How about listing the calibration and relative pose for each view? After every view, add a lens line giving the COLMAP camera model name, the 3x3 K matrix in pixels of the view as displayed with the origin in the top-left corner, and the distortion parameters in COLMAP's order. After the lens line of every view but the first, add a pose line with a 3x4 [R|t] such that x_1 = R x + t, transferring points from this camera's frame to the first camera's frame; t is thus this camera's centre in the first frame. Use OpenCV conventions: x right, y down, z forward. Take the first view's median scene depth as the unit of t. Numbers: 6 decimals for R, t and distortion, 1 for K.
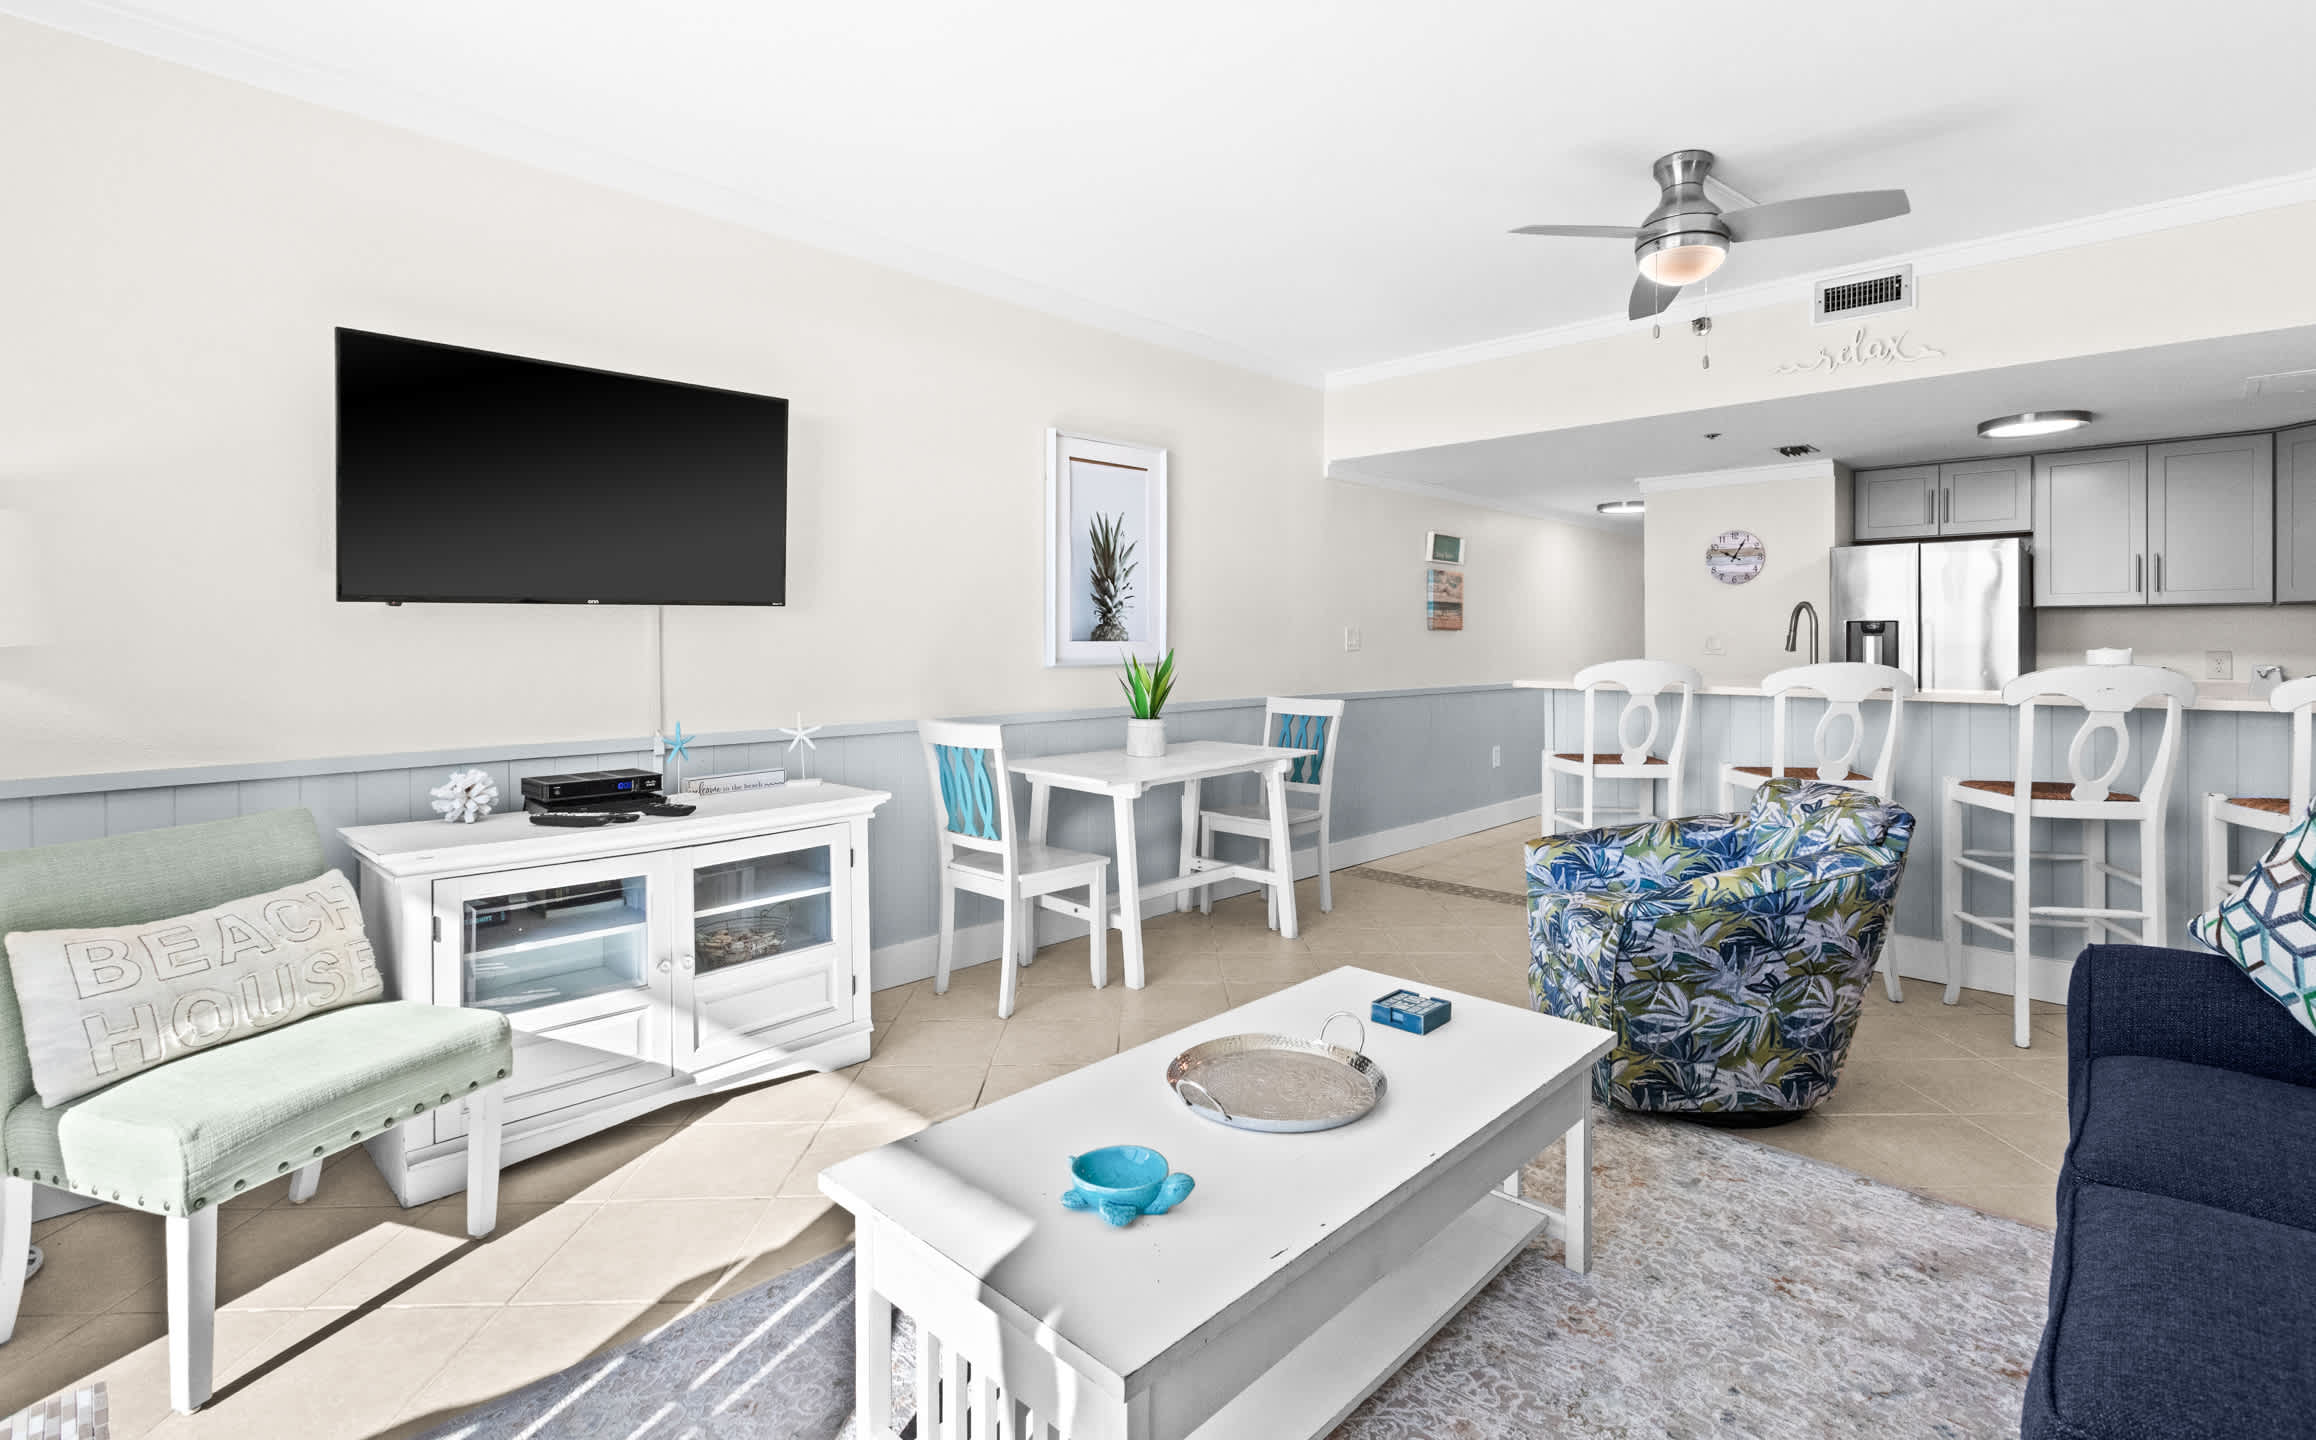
lens RADIAL K [[1065.0, 0, 1157.1], [0, 1065.0, 600.1], [0, 0, 1]] dist [0.003591, -0.000450]
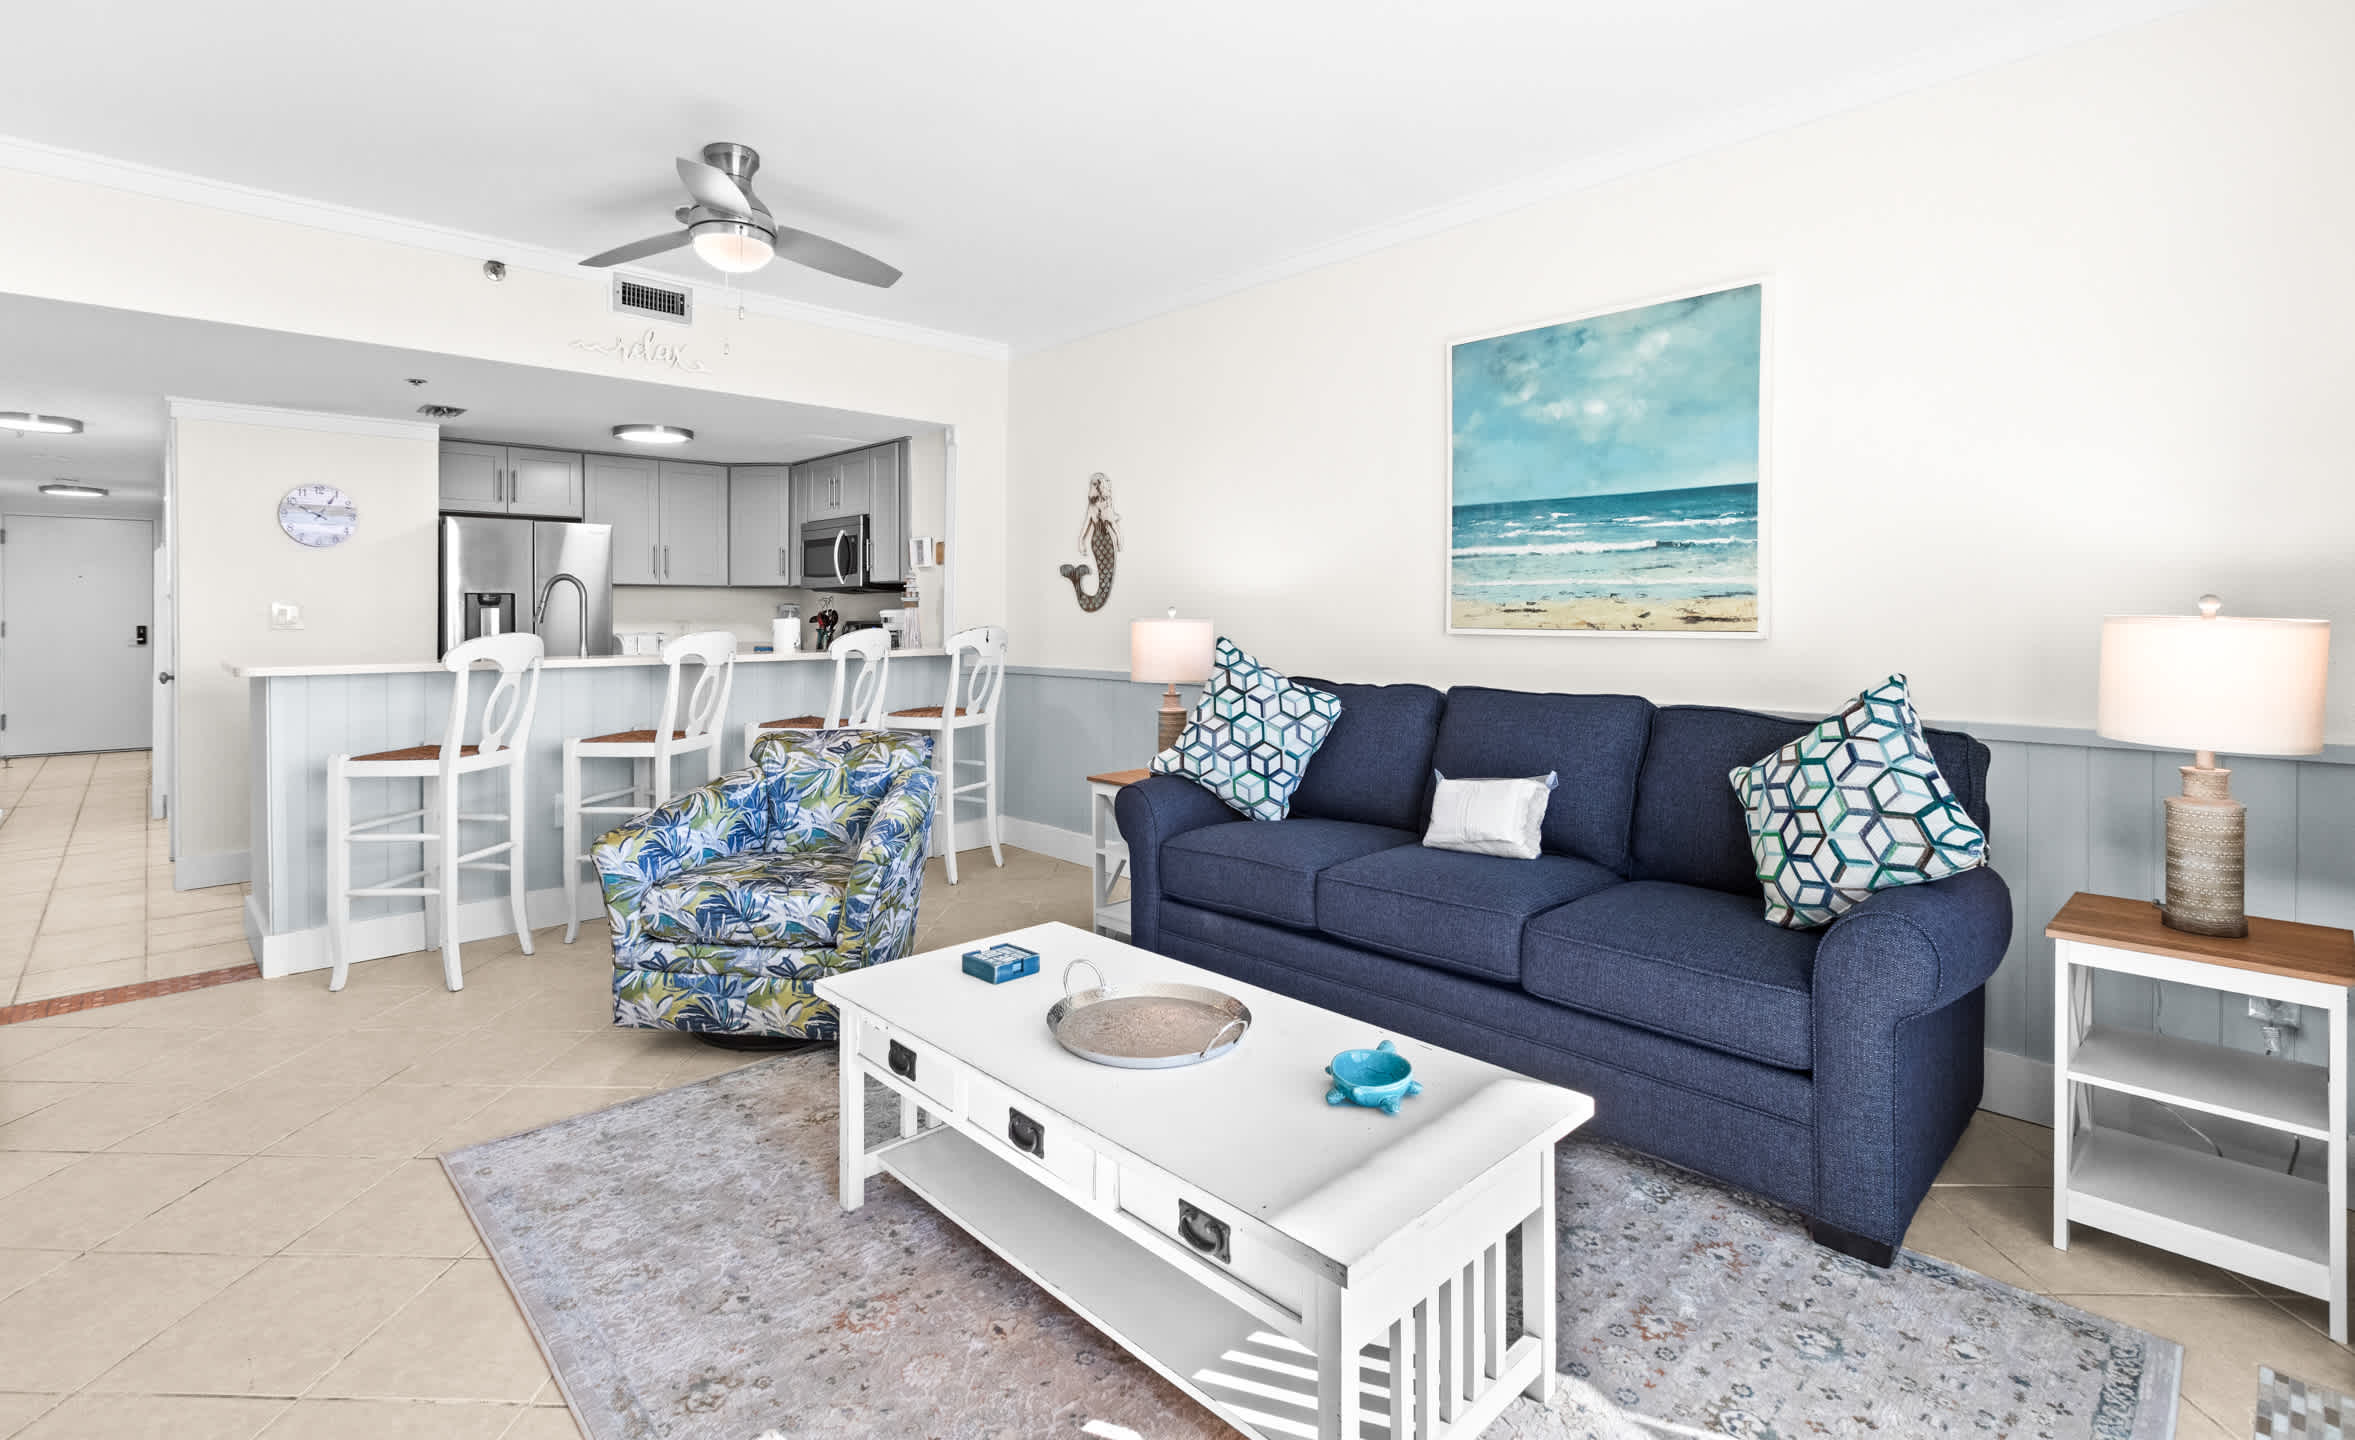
lens RADIAL K [[1052.7, 0, 1173.5], [0, 1052.7, 616.2], [0, 0, 1]] dist [-0.001166, -0.000166]
pose [[0.030472, -0.003460, 0.999530, -0.315483], [-0.038960, 0.999230, 0.004647, 0.011565], [-0.998776, -0.039083, 0.030314, 0.318159]]
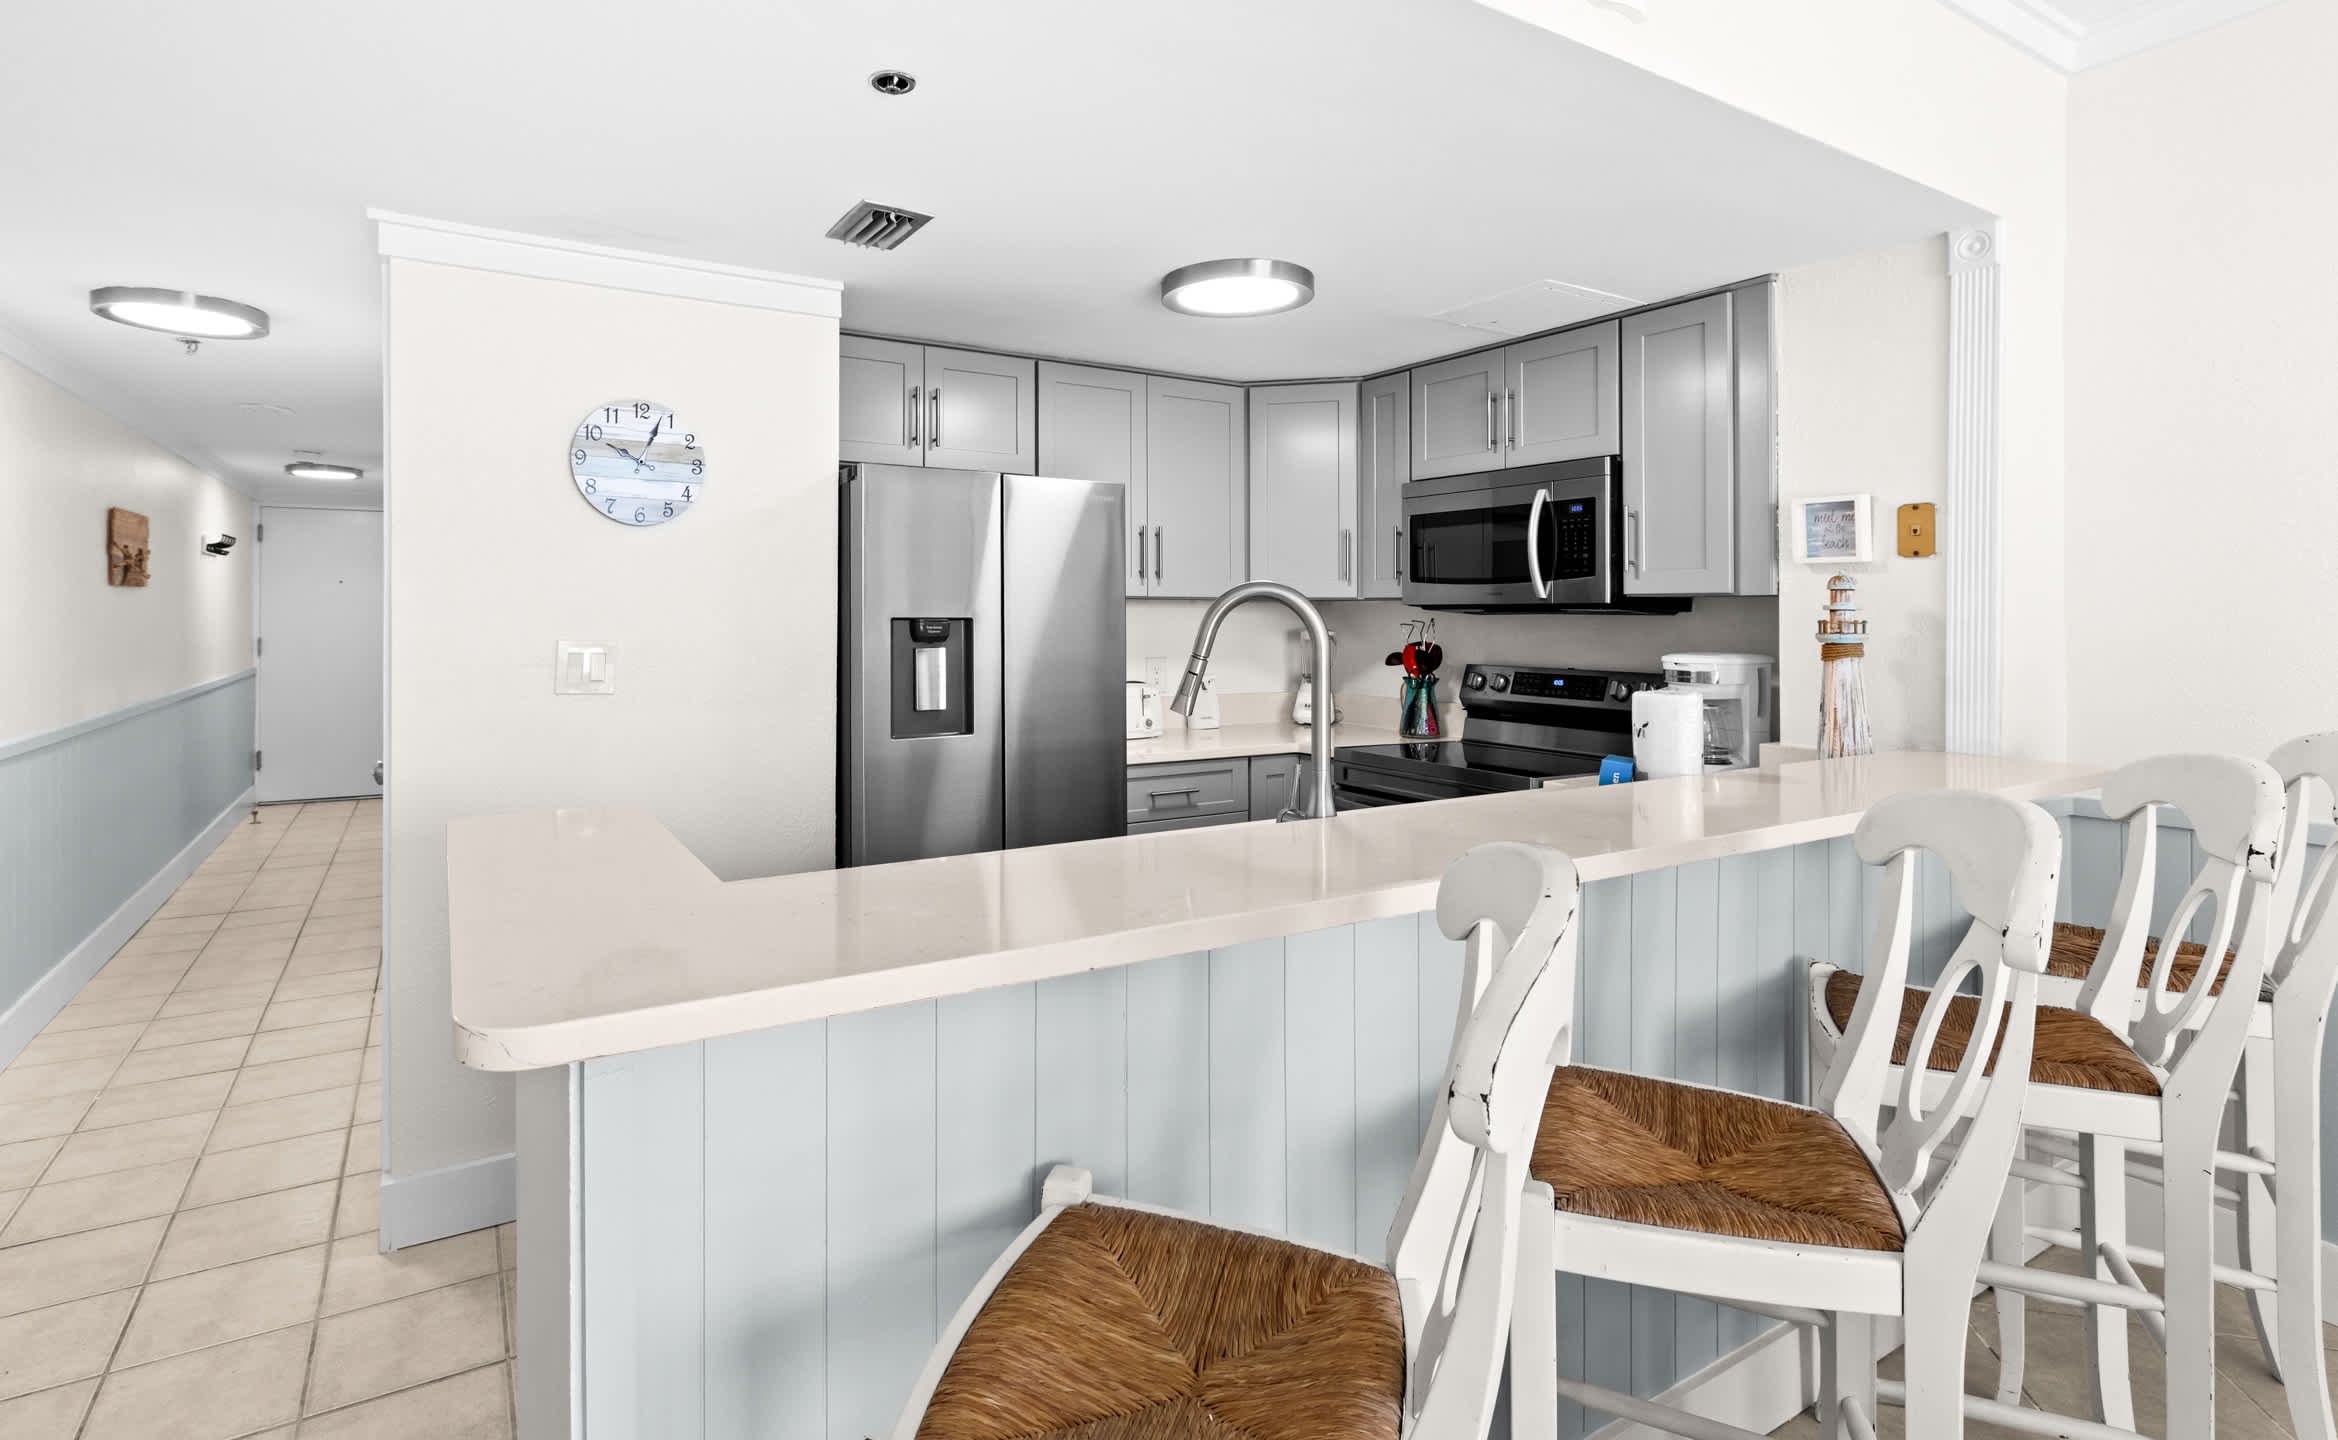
lens RADIAL K [[1122.4, 0, 1133.0], [0, 1122.4, 622.7], [0, 0, 1]] dist [0.001574, 0.000199]
pose [[0.248678, -0.003079, 0.968581, 0.174402], [-0.044418, 0.998907, 0.014579, 0.009732], [-0.967567, -0.046648, 0.248270, 0.776140]]
